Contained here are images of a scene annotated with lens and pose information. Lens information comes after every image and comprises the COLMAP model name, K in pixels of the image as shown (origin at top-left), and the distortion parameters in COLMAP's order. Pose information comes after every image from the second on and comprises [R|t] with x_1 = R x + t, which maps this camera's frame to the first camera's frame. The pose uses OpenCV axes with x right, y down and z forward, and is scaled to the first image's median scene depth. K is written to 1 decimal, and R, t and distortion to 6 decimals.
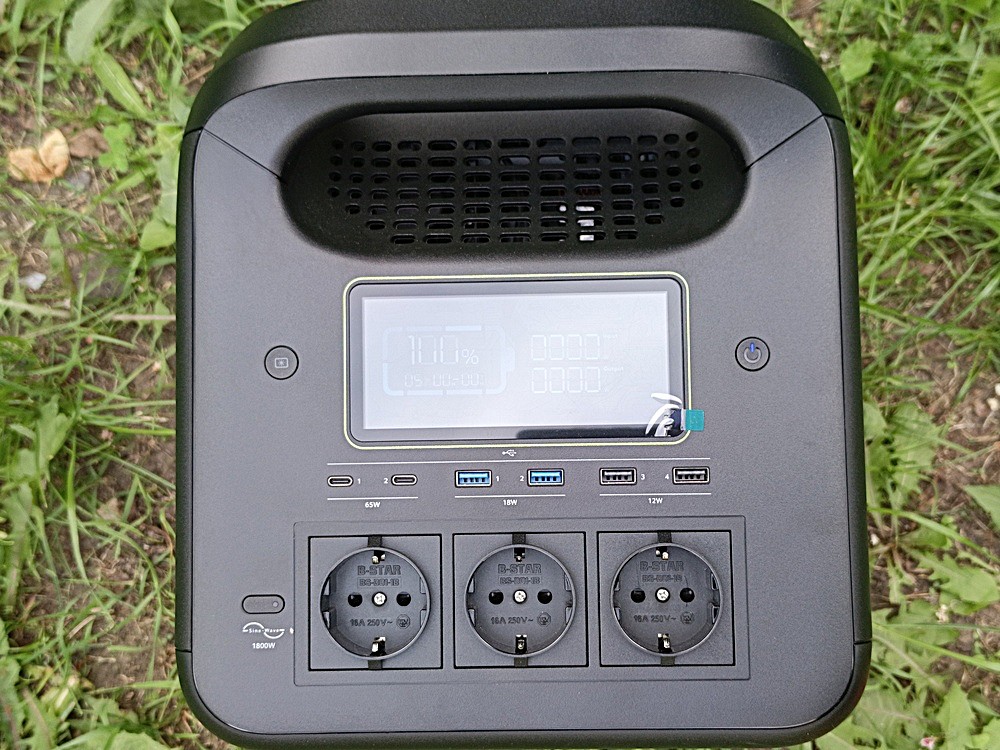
lens RADIAL K [[1298.2, 0, 500.0], [0, 1298.2, 375.0], [0, 0, 1]] dist [0.007110, -0.013563]
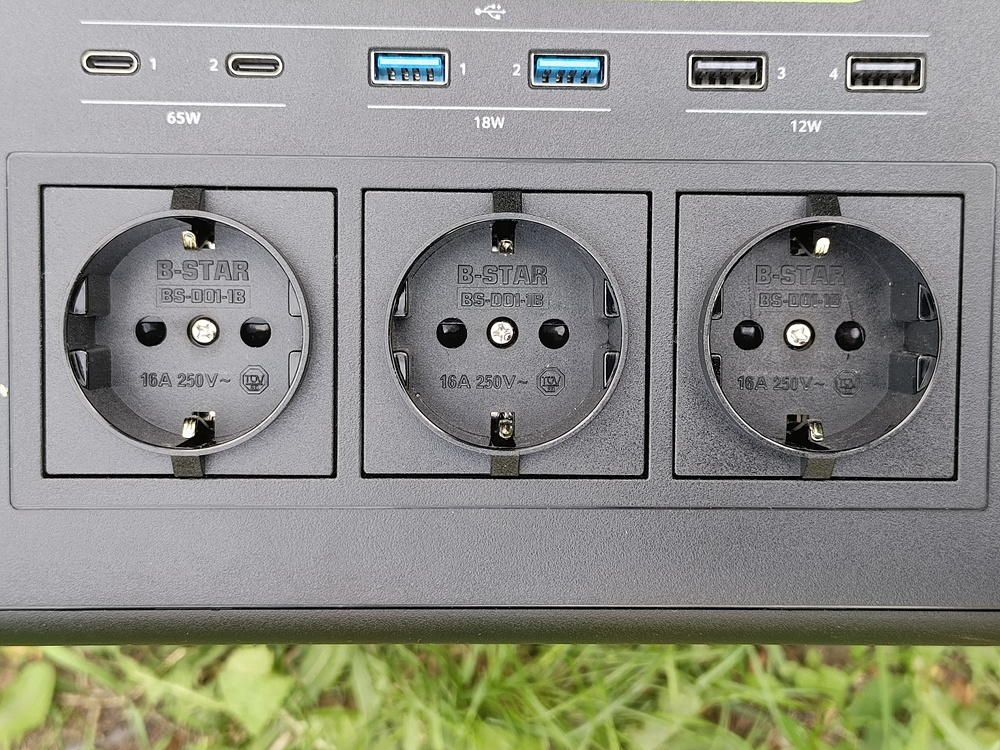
lens RADIAL K [[1591.0, 0, 500.0], [0, 1591.0, 375.0], [0, 0, 1]] dist [0.001468, -0.006284]
pose [[0.998425, 0.018513, 0.052962, -0.016395], [-0.026066, 0.988988, 0.145682, 0.104378], [-0.049682, -0.146833, 0.987913, 0.435747]]
